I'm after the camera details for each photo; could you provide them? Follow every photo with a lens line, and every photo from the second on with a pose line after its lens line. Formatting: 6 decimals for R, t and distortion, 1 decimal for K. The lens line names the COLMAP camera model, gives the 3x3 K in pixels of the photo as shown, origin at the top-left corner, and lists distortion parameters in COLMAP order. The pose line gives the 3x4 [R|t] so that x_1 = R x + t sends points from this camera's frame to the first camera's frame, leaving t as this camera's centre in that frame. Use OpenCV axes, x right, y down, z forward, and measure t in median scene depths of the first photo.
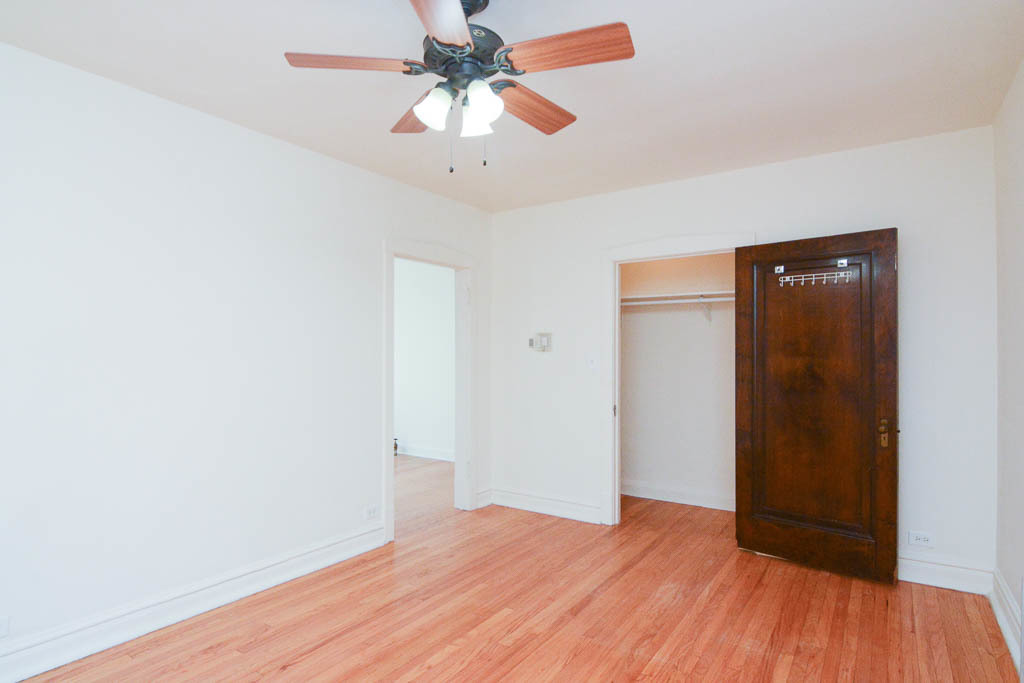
lens RADIAL K [[557.2, 0, 511.3], [0, 557.2, 335.1], [0, 0, 1]] dist [0.002311, -0.013497]
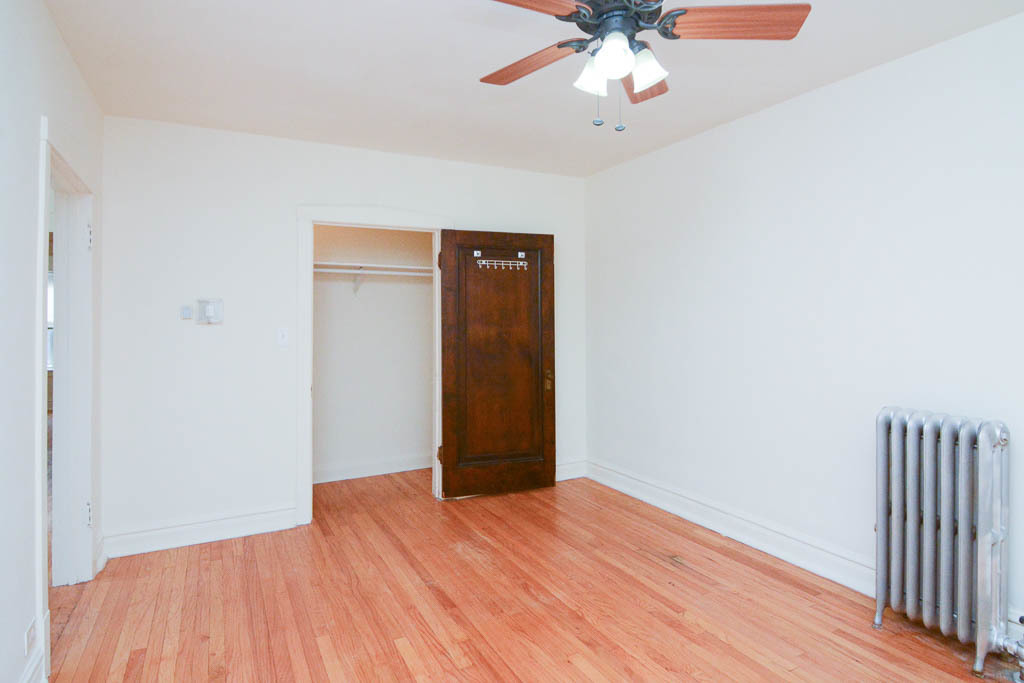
lens RADIAL K [[544.9, 0, 511.8], [0, 544.9, 303.5], [0, 0, 1]] dist [0.003325, -0.011239]
pose [[0.463131, 0.023169, 0.885987, -0.540234], [-0.018885, 0.999689, -0.016270, 0.007250], [-0.886088, -0.009196, 0.463425, 0.406672]]
